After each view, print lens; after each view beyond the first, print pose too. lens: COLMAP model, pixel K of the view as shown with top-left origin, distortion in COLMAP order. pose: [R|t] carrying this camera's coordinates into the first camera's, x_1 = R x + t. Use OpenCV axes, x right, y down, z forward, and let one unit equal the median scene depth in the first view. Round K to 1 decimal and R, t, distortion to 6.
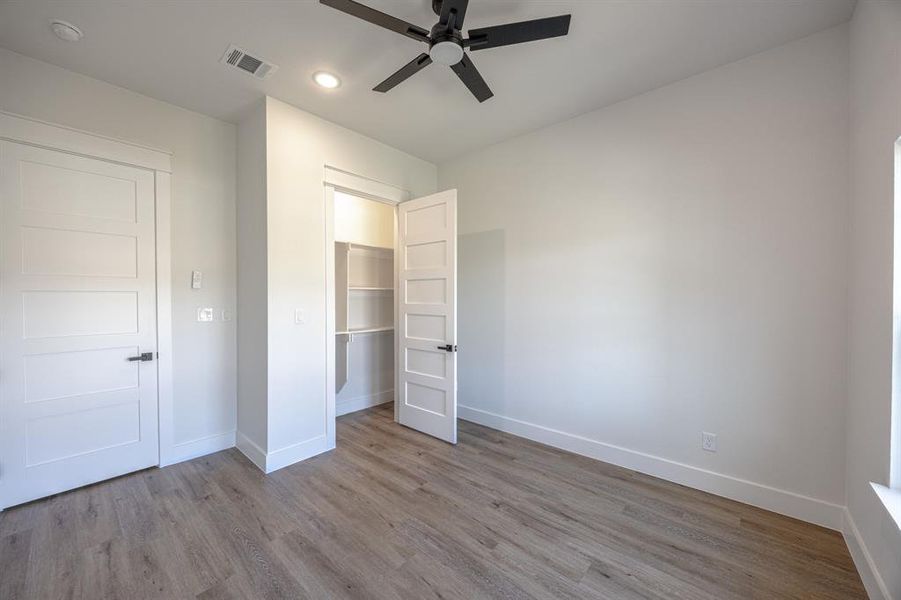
lens RADIAL K [[344.1, 0, 449.2], [0, 344.1, 300.8], [0, 0, 1]] dist [0.001629, 0.000026]
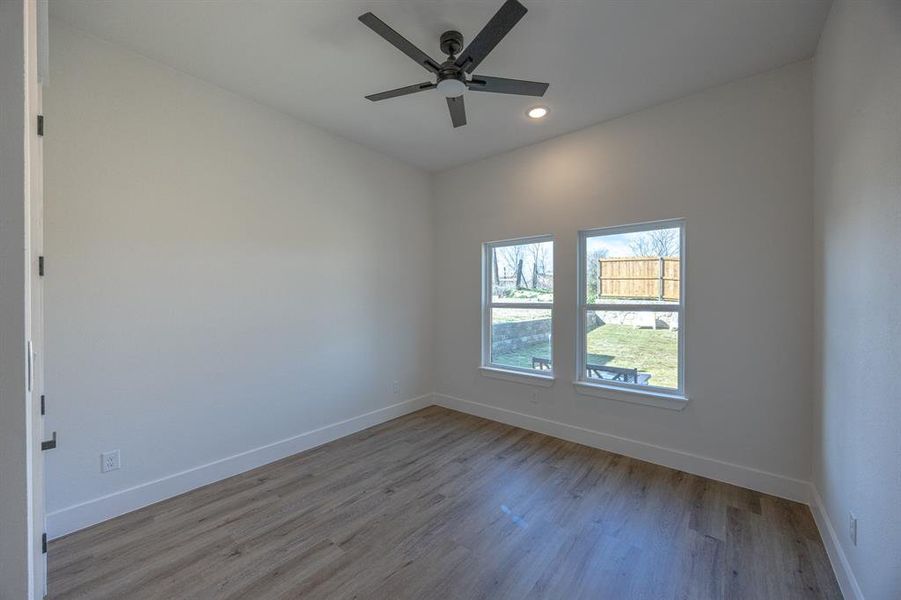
lens RADIAL K [[344.1, 0, 449.3], [0, 344.1, 300.8], [0, 0, 1]] dist [0.001629, 0.000026]
pose [[-0.037819, -0.002873, 0.999280, -0.886393], [0.008760, 0.999956, 0.003207, -0.002621], [-0.999246, 0.008875, -0.037792, 0.799944]]
